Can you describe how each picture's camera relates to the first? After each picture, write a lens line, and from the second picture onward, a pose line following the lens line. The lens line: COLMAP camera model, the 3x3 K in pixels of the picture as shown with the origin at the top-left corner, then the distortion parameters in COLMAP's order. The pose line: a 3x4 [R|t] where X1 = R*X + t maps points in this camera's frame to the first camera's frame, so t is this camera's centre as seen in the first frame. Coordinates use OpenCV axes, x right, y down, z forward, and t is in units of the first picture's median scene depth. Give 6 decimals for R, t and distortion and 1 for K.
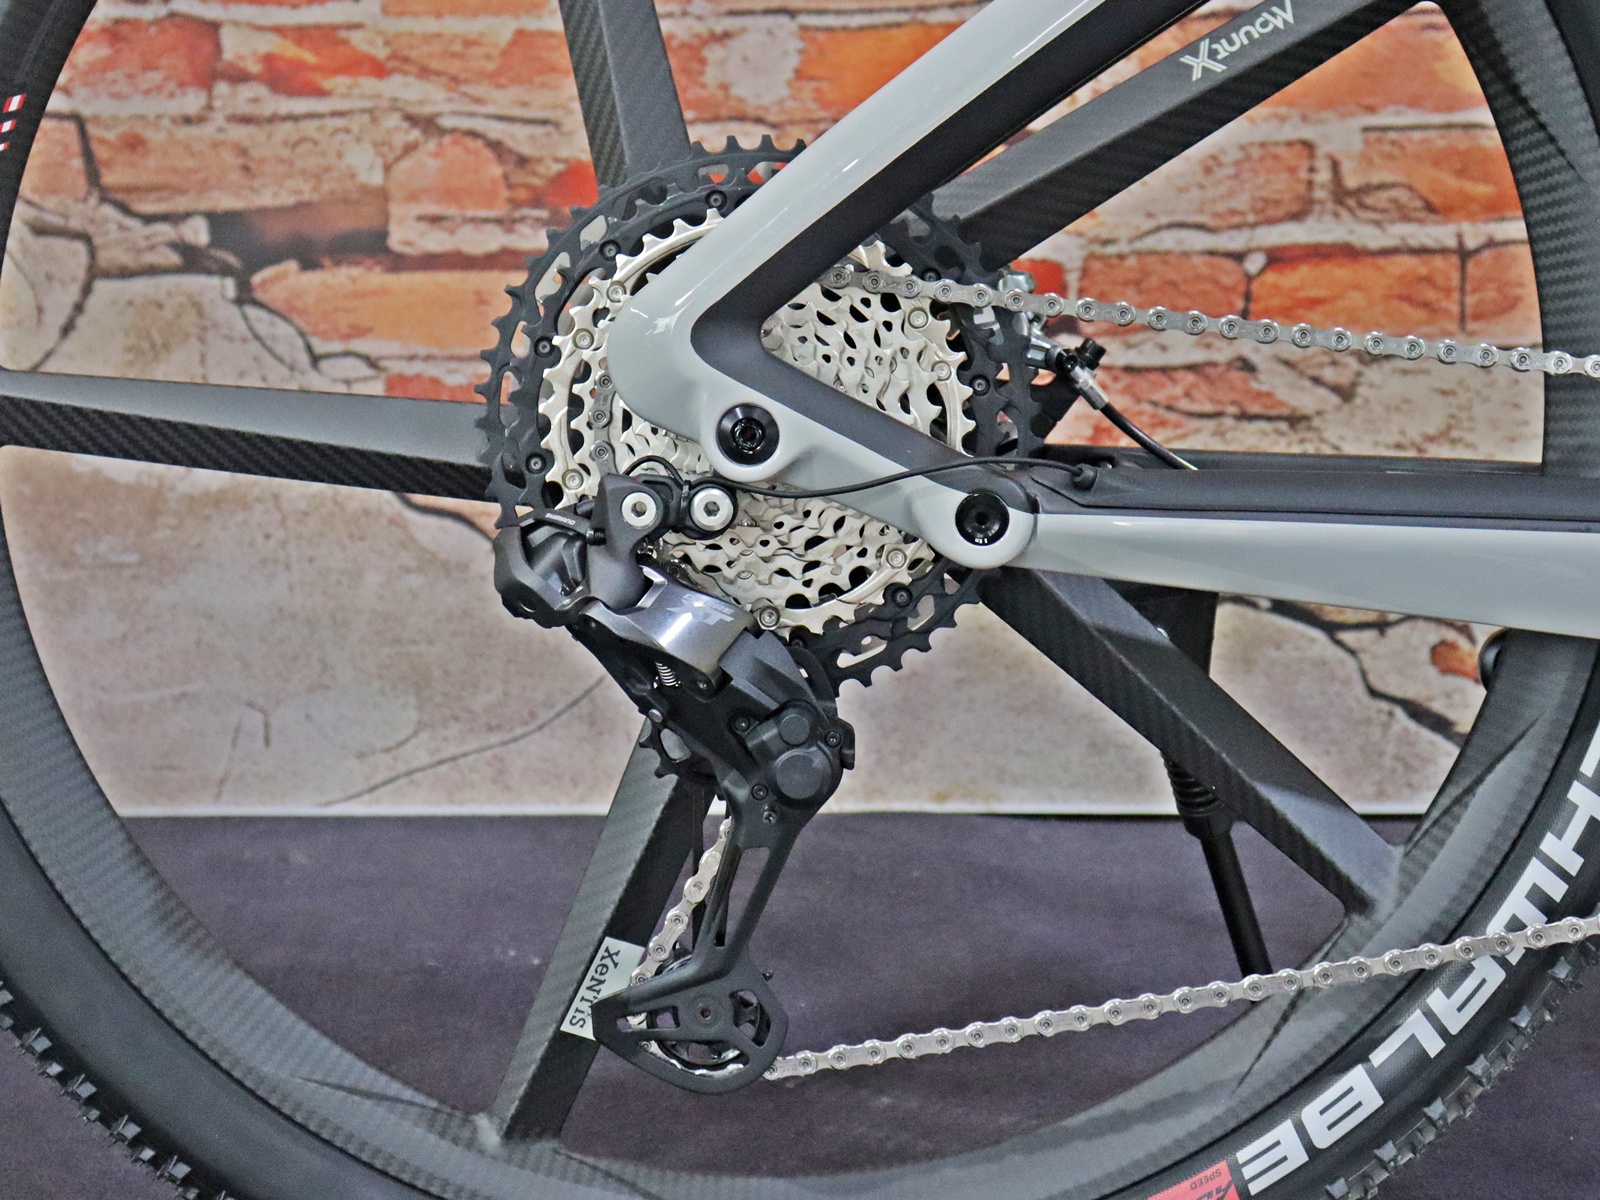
lens RADIAL K [[3143.1, 0, 795.3], [0, 3143.1, 616.9], [0, 0, 1]] dist [0.079264, 0.413624]
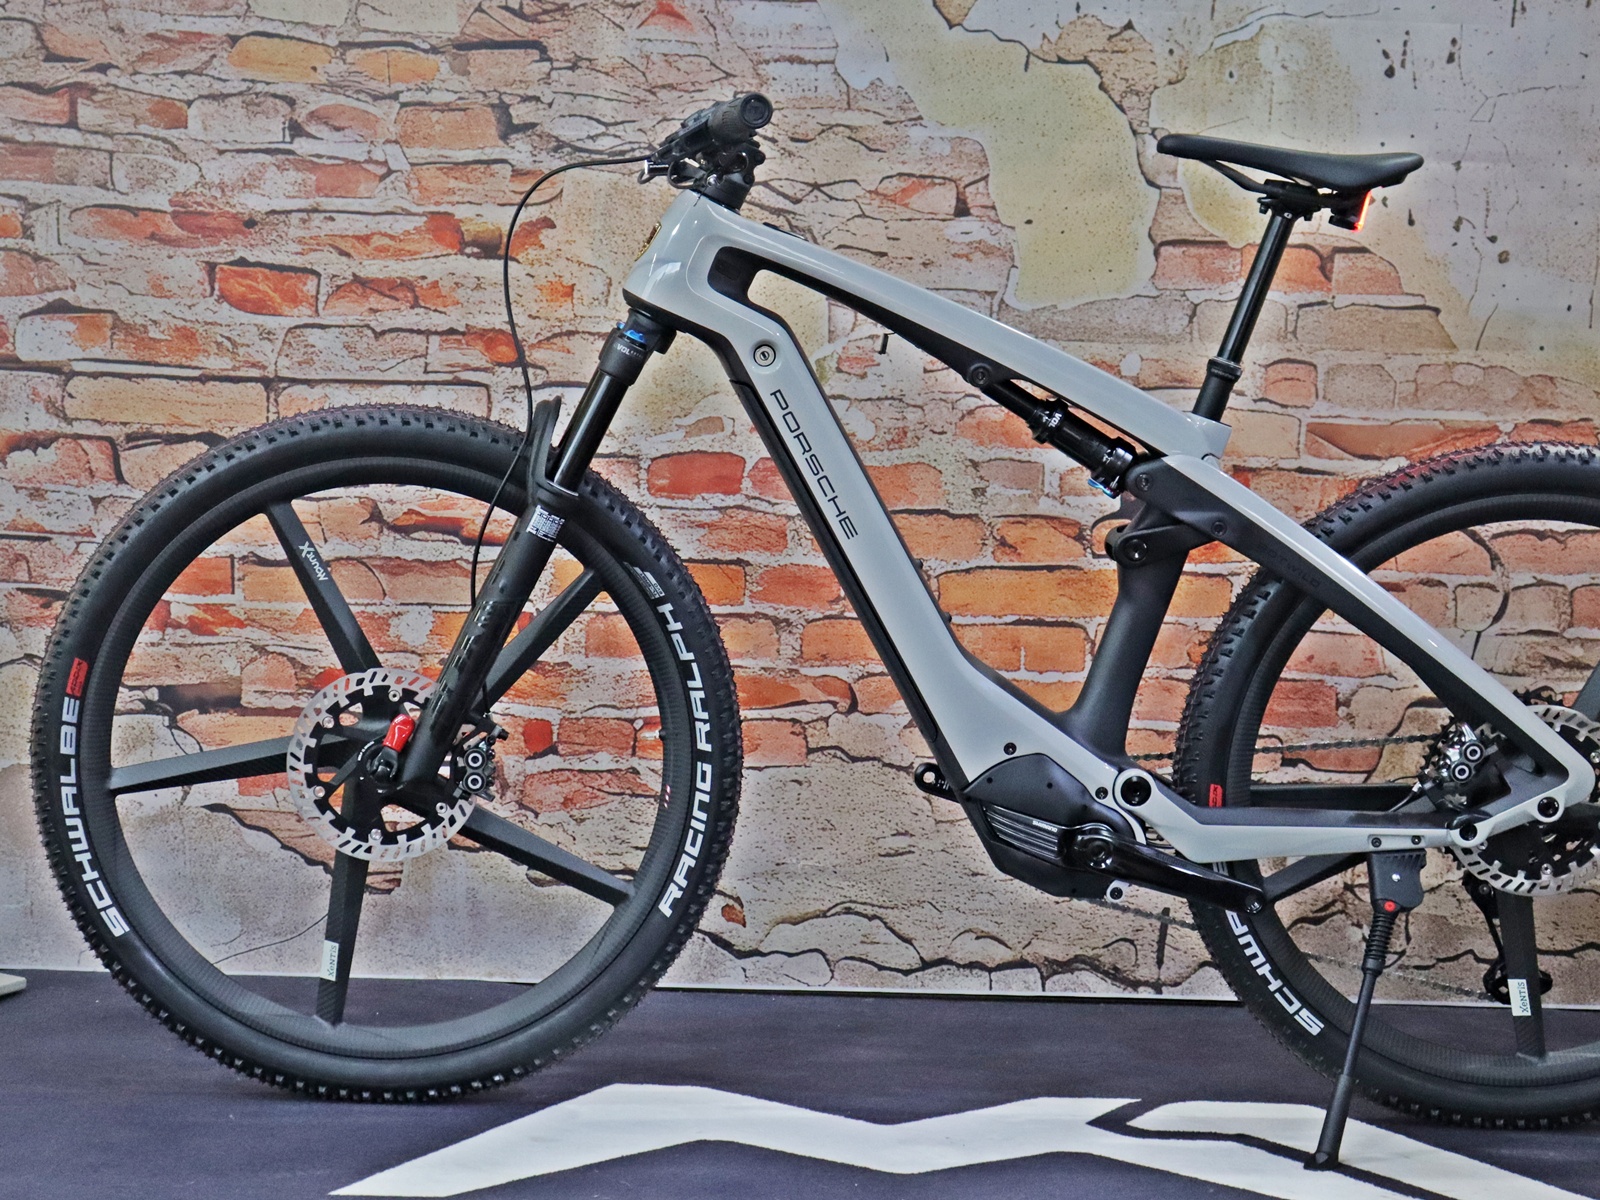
lens RADIAL K [[3546.5, 0, 652.7], [0, 3546.5, 621.0], [0, 0, 1]] dist [0.093152, 0.379402]
pose [[0.999216, 0.033465, 0.021138, 0.101607], [-0.029653, 0.986630, -0.160253, 0.211088], [-0.026218, 0.159501, 0.986850, -1.439784]]
